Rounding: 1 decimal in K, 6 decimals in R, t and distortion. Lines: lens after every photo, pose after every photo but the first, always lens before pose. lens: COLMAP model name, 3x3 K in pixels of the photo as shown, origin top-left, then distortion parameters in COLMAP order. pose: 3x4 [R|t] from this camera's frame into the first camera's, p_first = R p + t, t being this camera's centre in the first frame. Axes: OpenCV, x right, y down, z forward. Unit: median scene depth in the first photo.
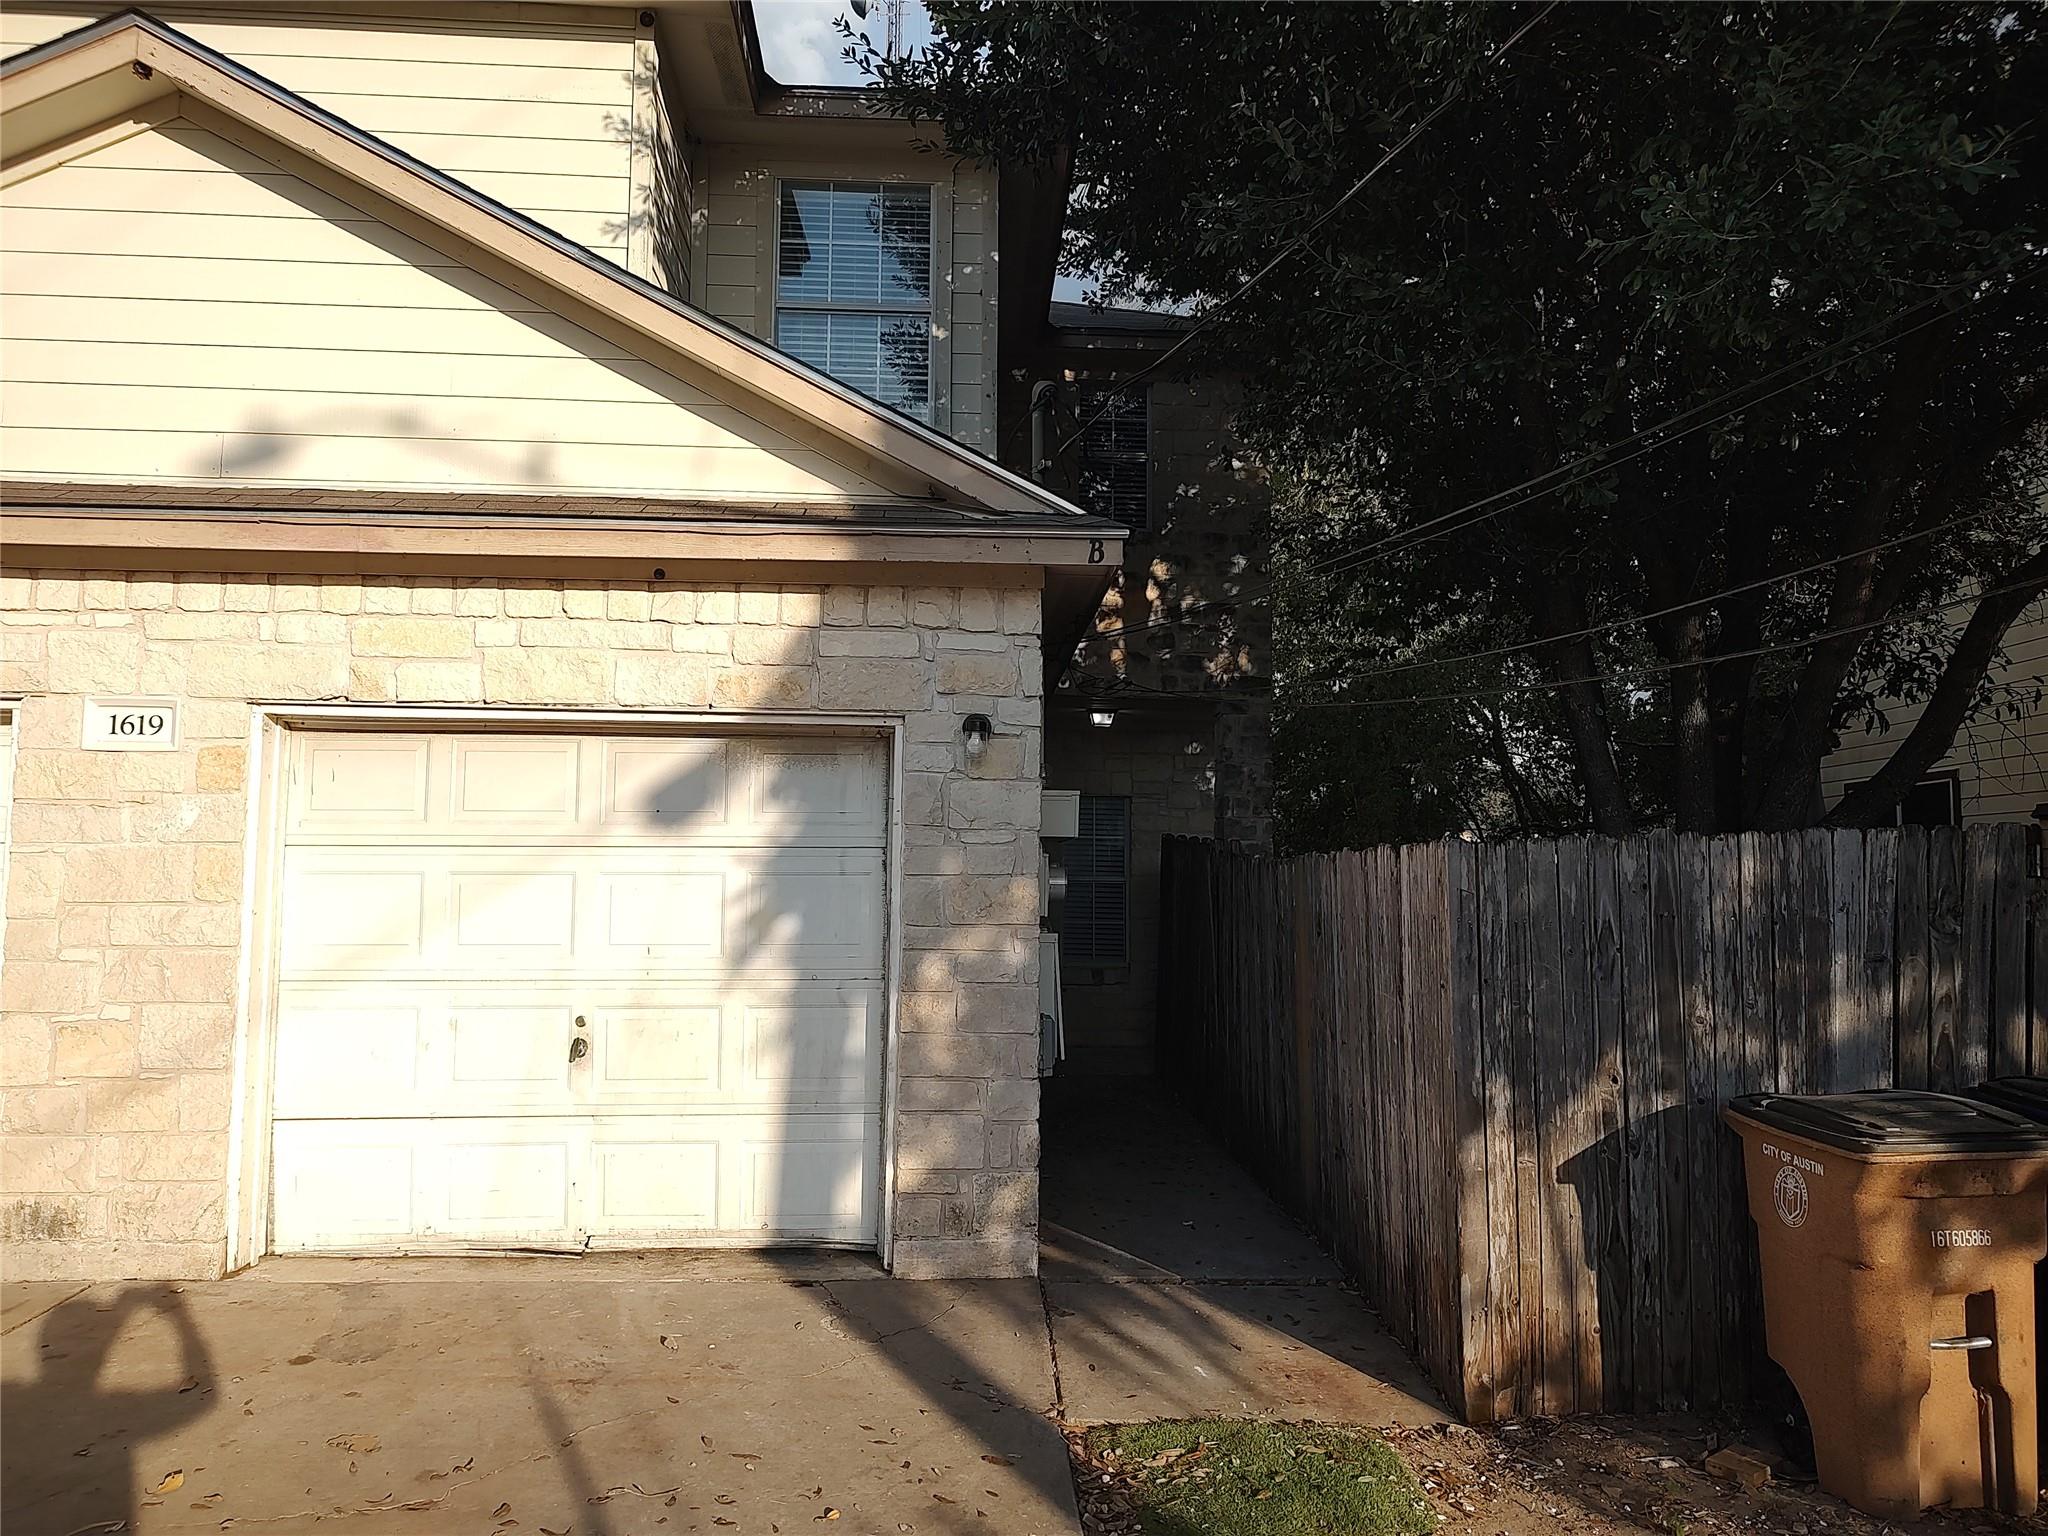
lens RADIAL K [[1447.5, 0, 1028.3], [0, 1447.5, 762.9], [0, 0, 1]] dist [0.033746, -0.030545]
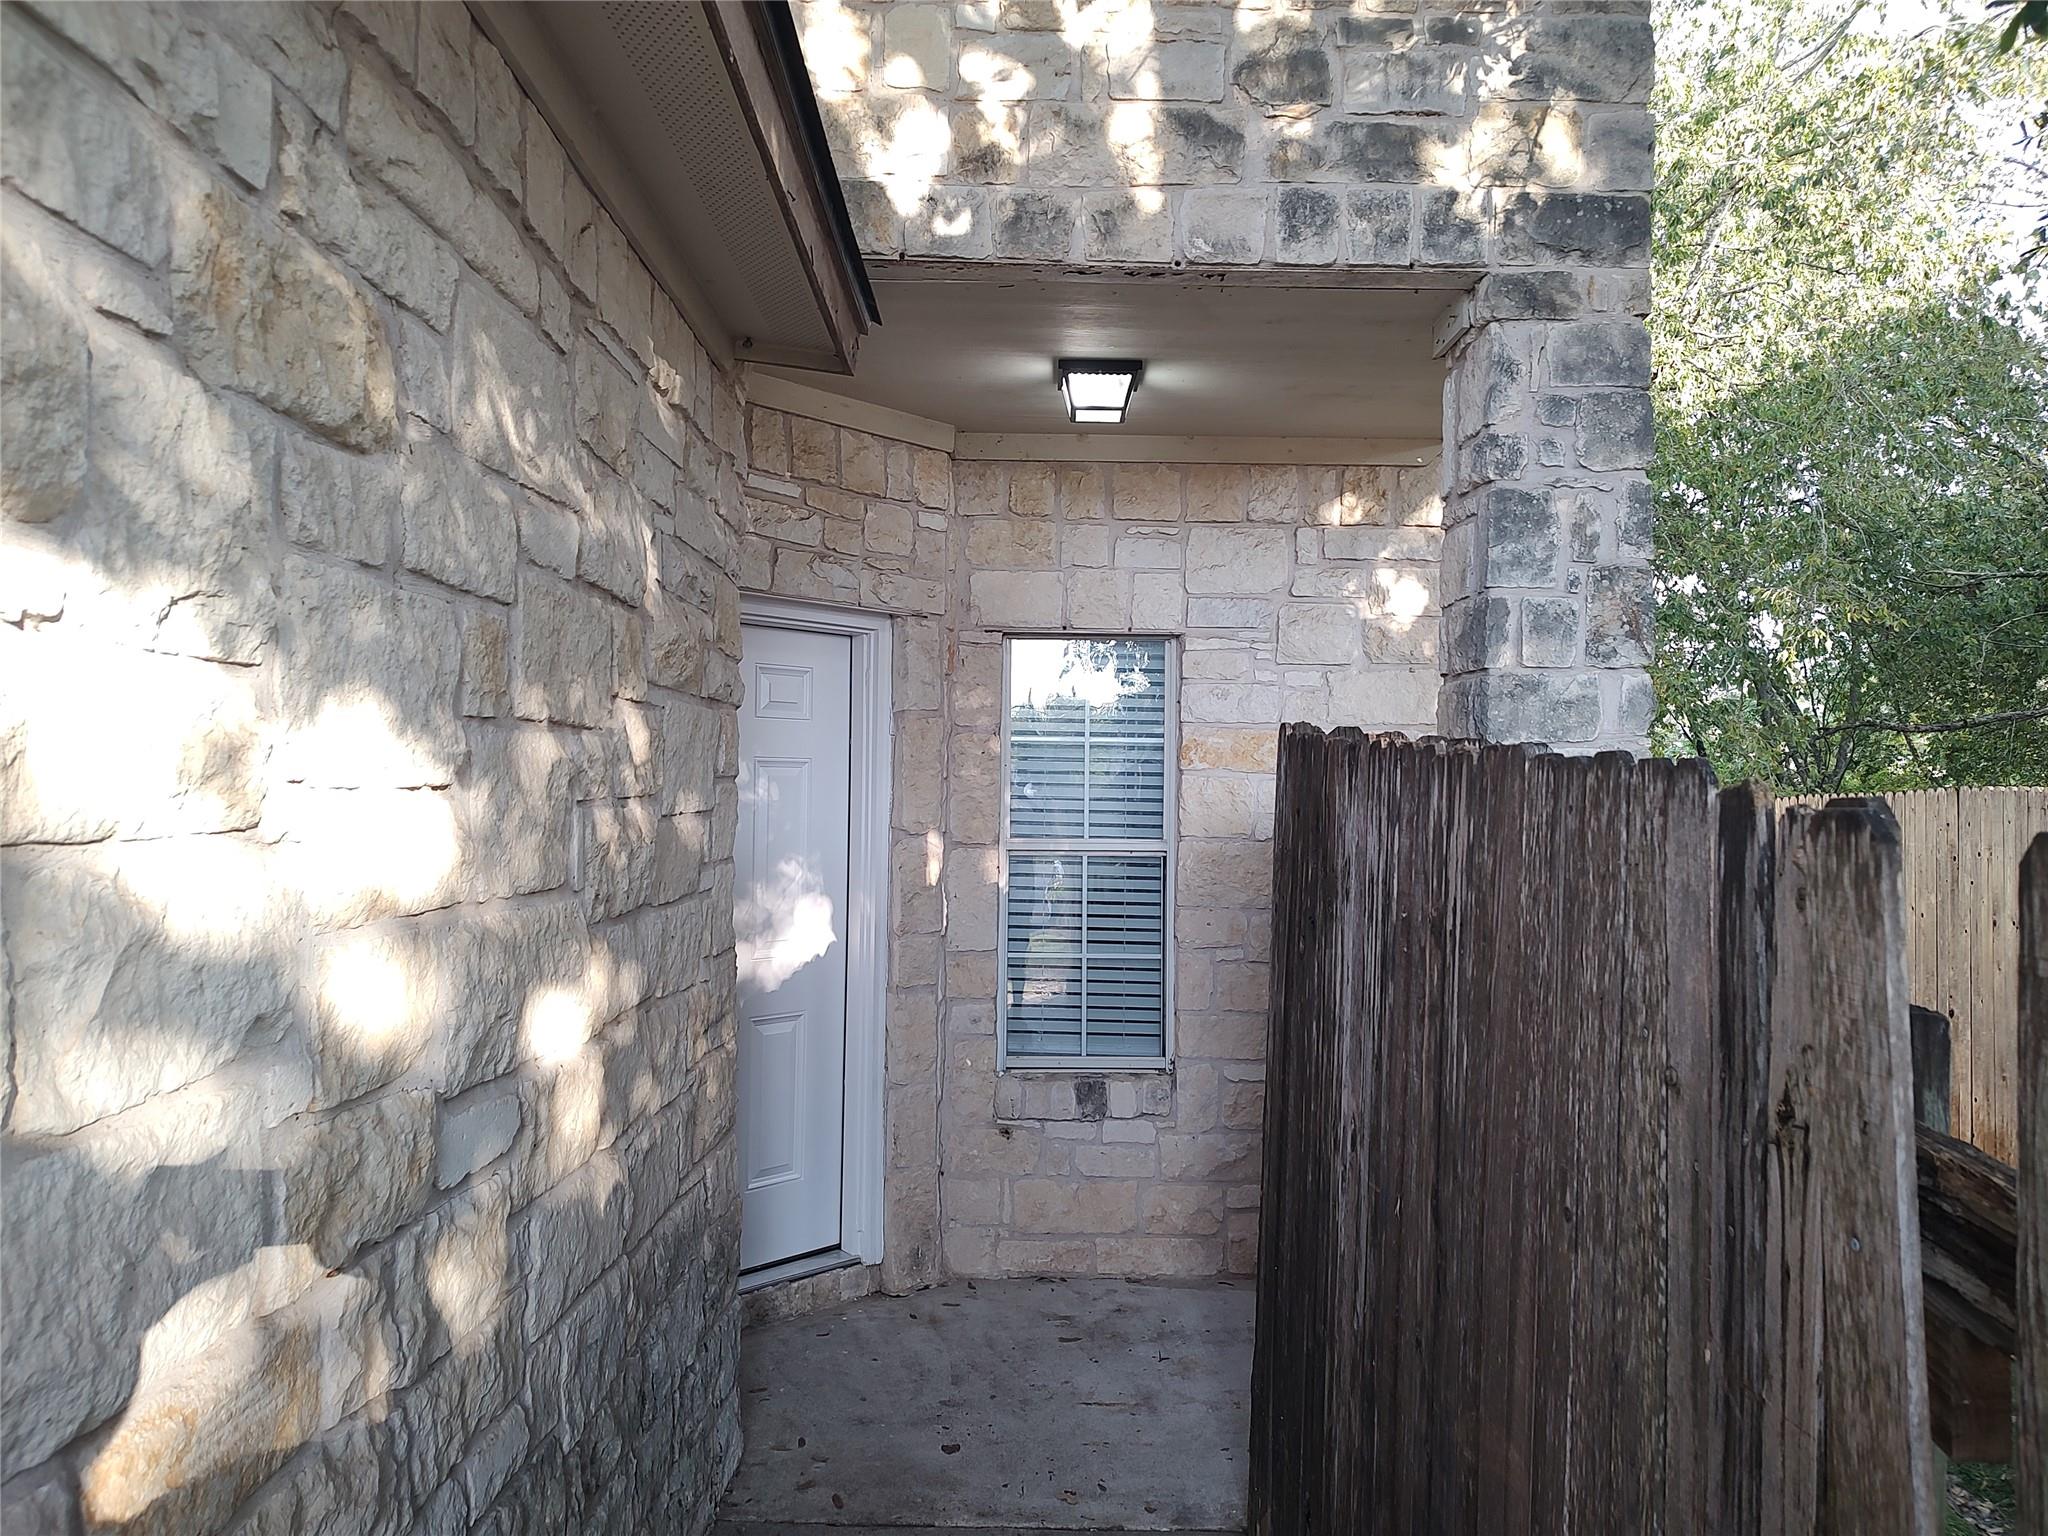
lens RADIAL K [[1447.5, 0, 1028.3], [0, 1447.5, 762.9], [0, 0, 1]] dist [0.033746, -0.030545]
pose [[0.999063, 0.004197, -0.043084, 0.053101], [-0.001544, 0.998110, 0.061427, 0.038410], [0.043260, -0.061303, 0.997181, 0.690628]]
